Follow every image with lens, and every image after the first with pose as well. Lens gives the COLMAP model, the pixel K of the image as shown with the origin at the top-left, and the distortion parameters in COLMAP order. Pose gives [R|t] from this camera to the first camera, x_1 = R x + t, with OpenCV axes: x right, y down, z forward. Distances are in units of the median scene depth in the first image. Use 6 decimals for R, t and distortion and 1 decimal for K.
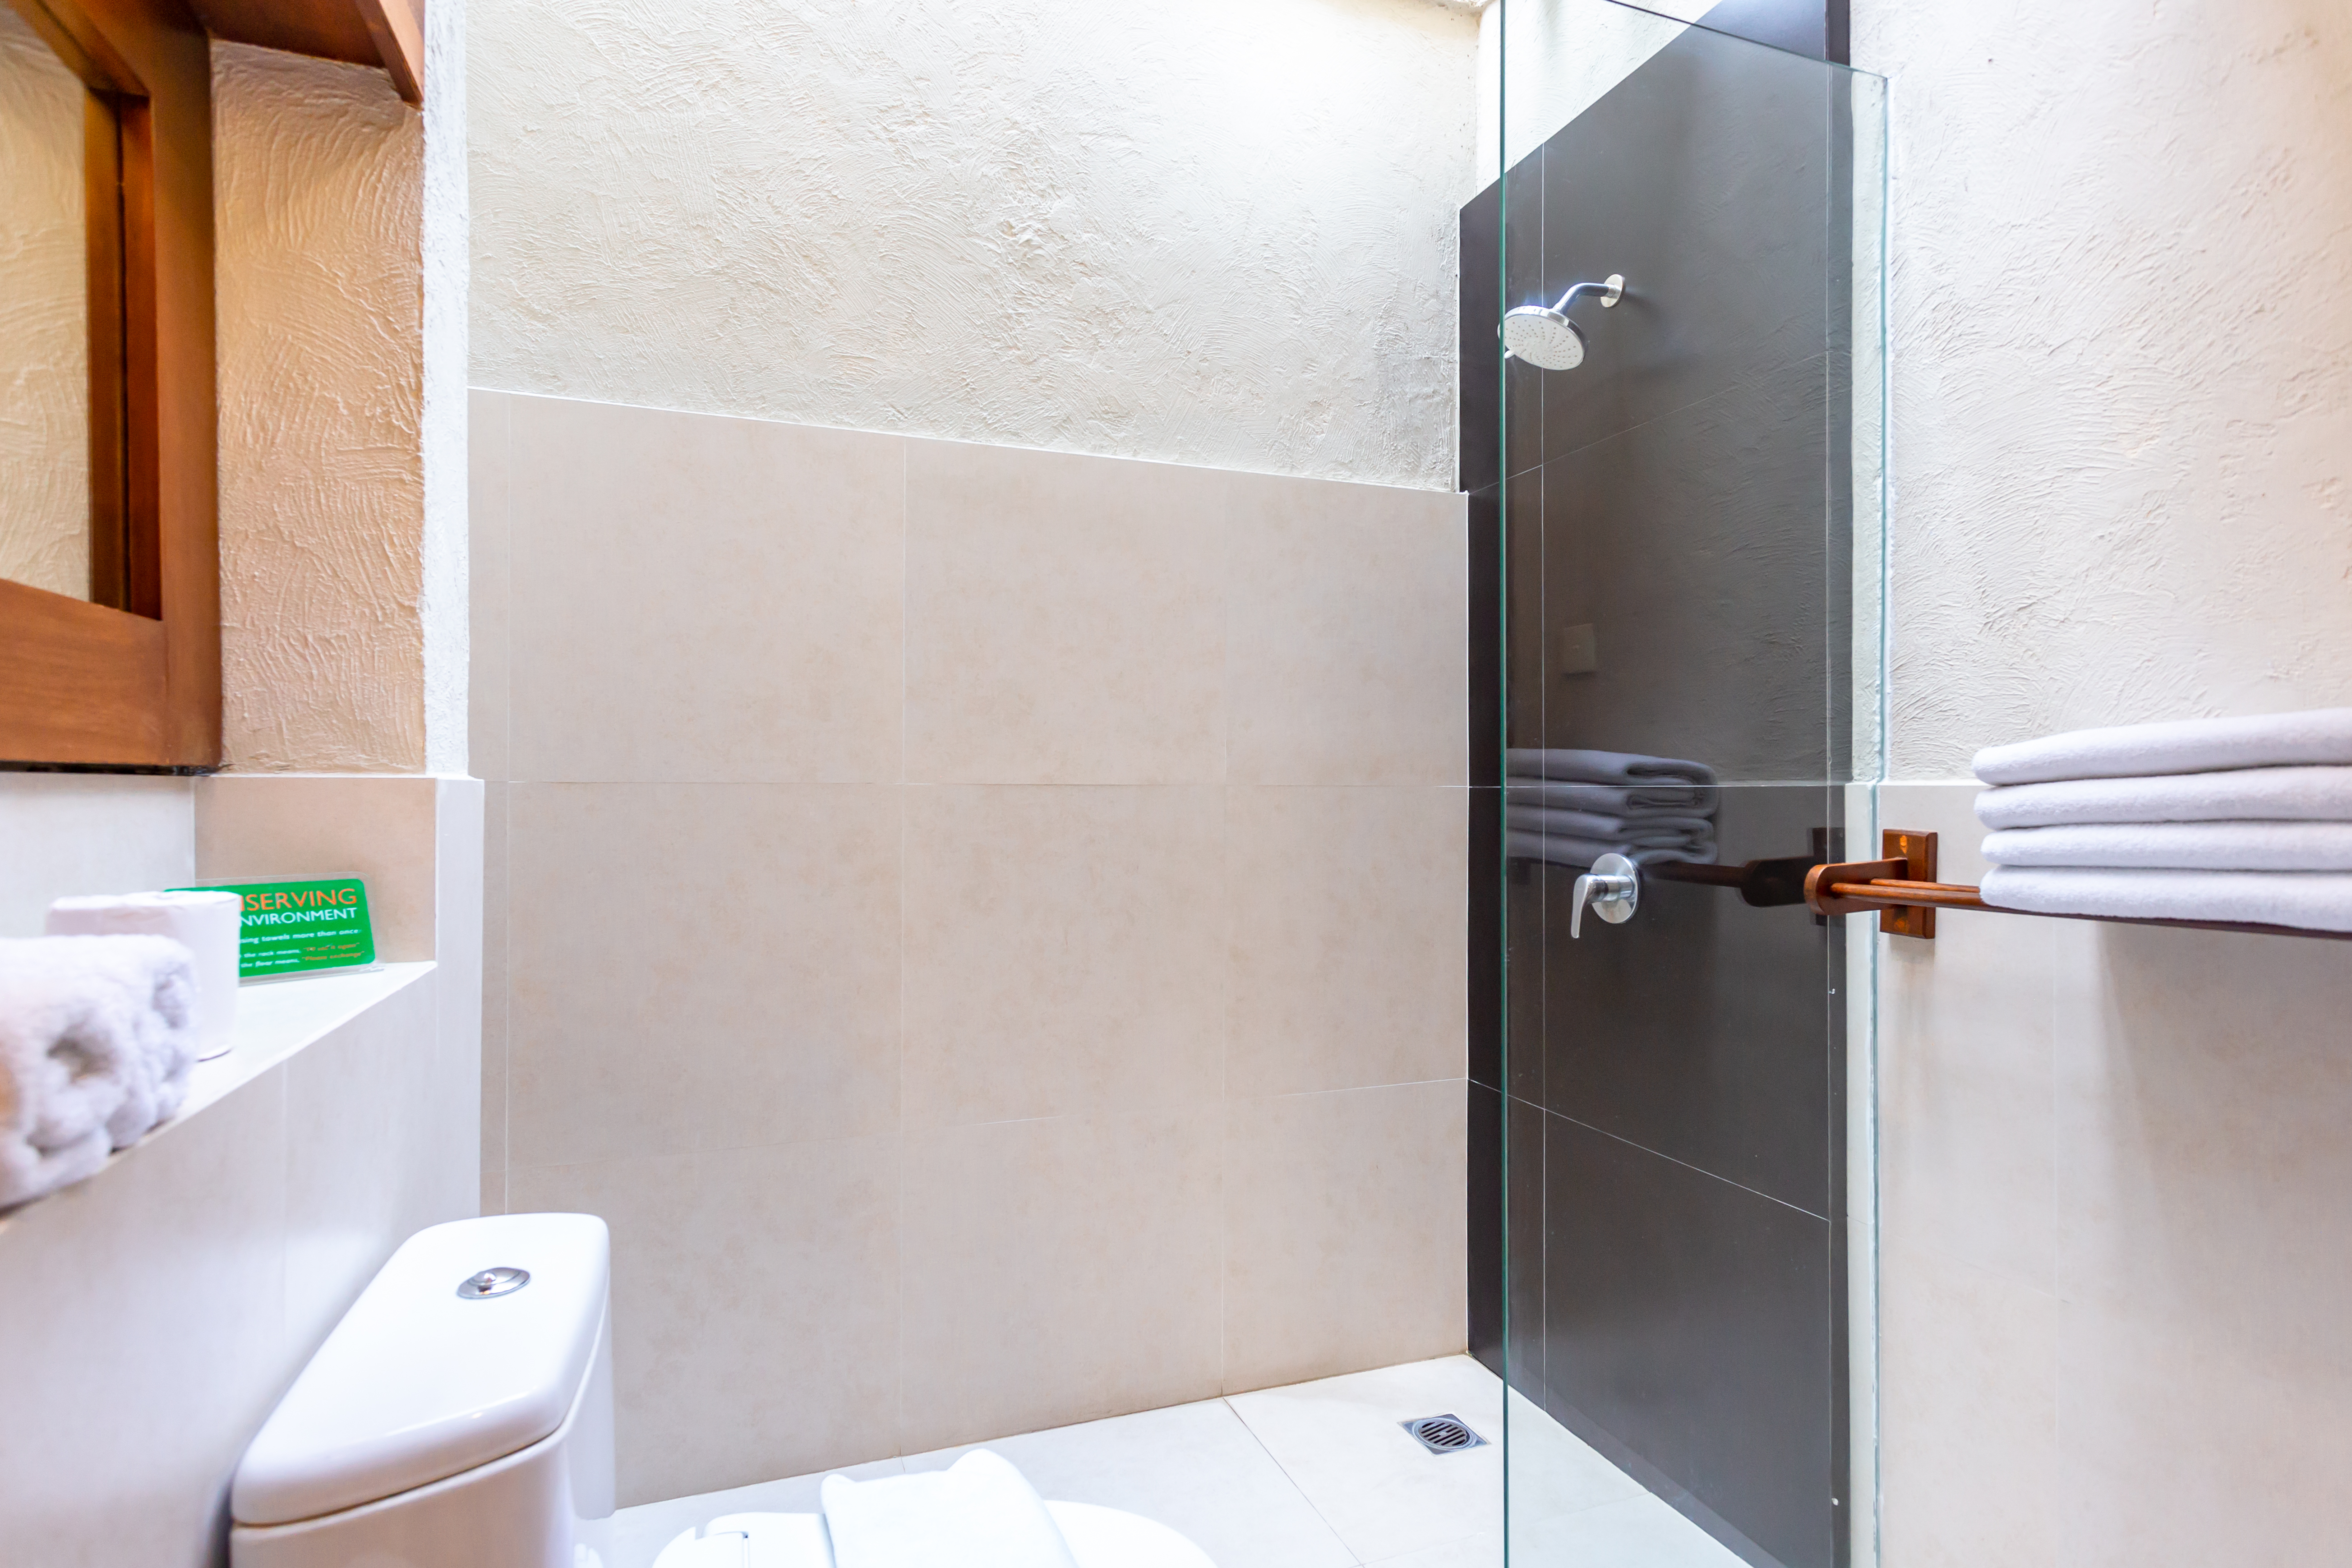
lens RADIAL K [[1157.2, 0, 1180.9], [0, 1157.2, 782.5], [0, 0, 1]] dist [0.005611, 0.000449]
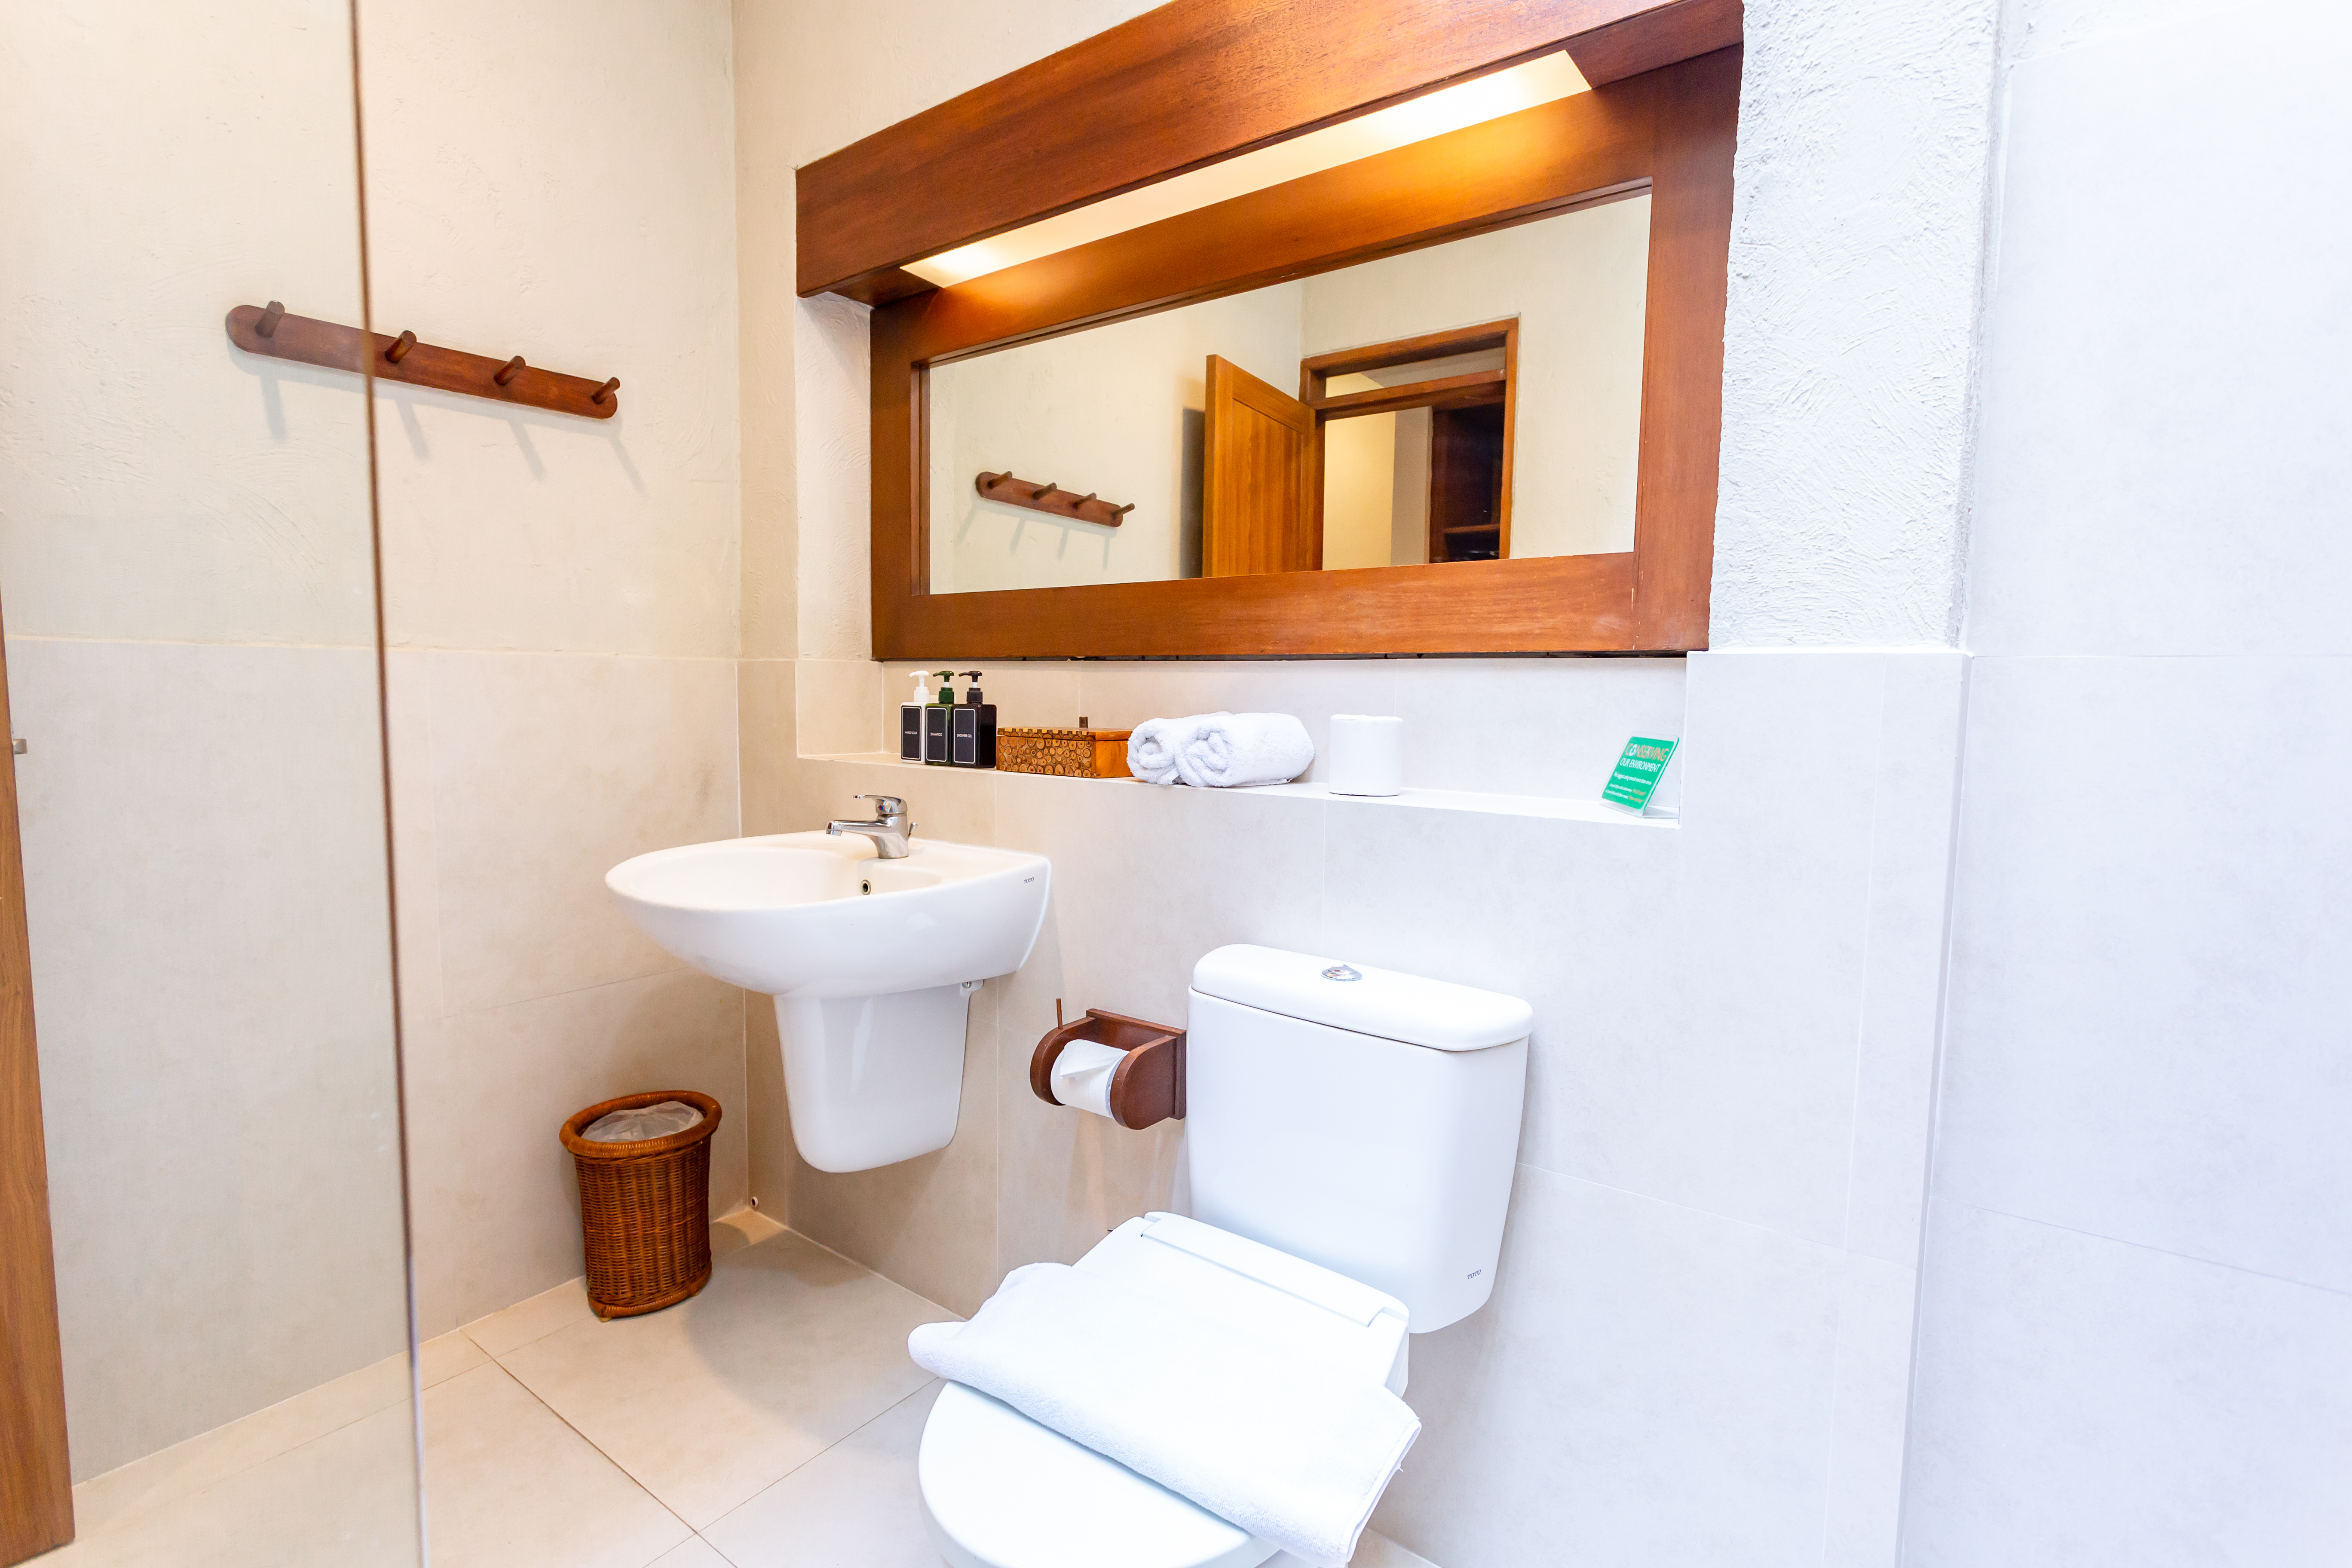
lens RADIAL K [[1097.2, 0, 1176.0], [0, 1097.2, 784.0], [0, 0, 1]] dist [-0.001620, -0.000421]
pose [[-0.841006, 0.042955, -0.539317, 0.174383], [-0.005341, 0.996135, 0.087668, 0.016992], [0.540999, 0.076610, -0.837527, 0.901665]]
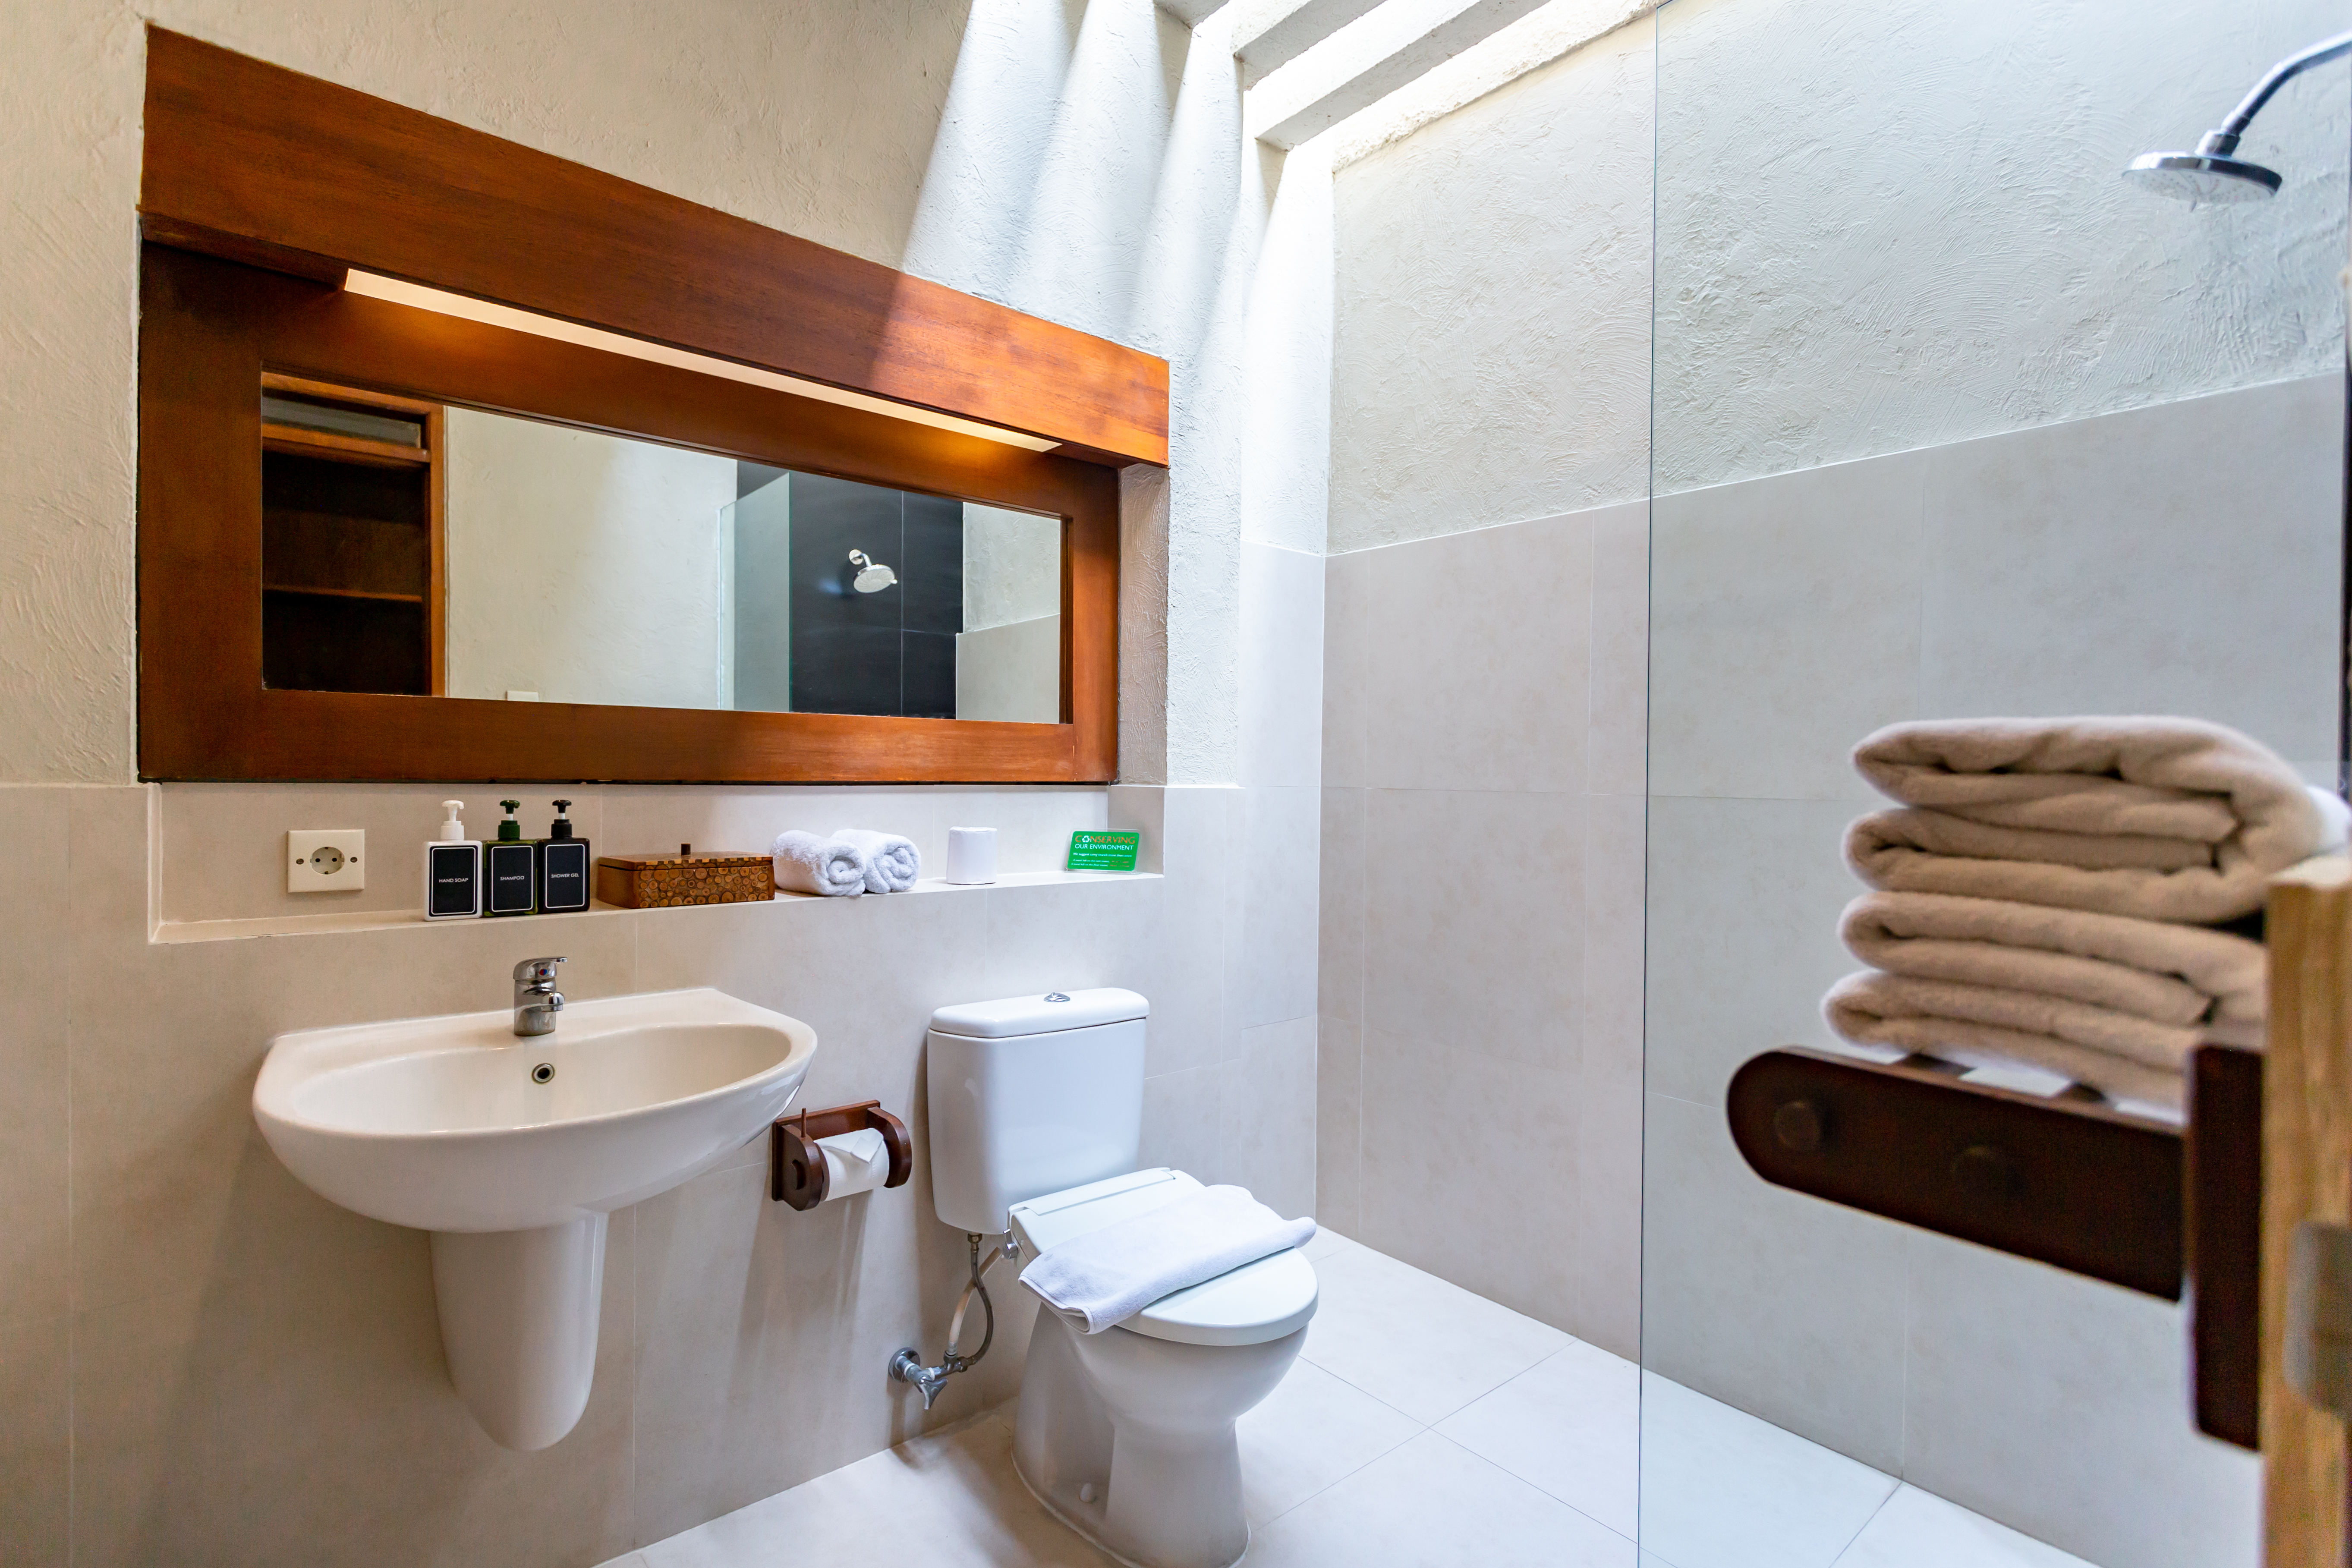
lens RADIAL K [[1097.2, 0, 1176.0], [0, 1097.2, 784.0], [0, 0, 1]] dist [-0.001620, -0.000421]
pose [[0.338658, 0.017048, -0.940755, 0.703818], [-0.008969, 0.999849, 0.014890, -0.022562], [0.940867, 0.003395, 0.338760, 0.194137]]
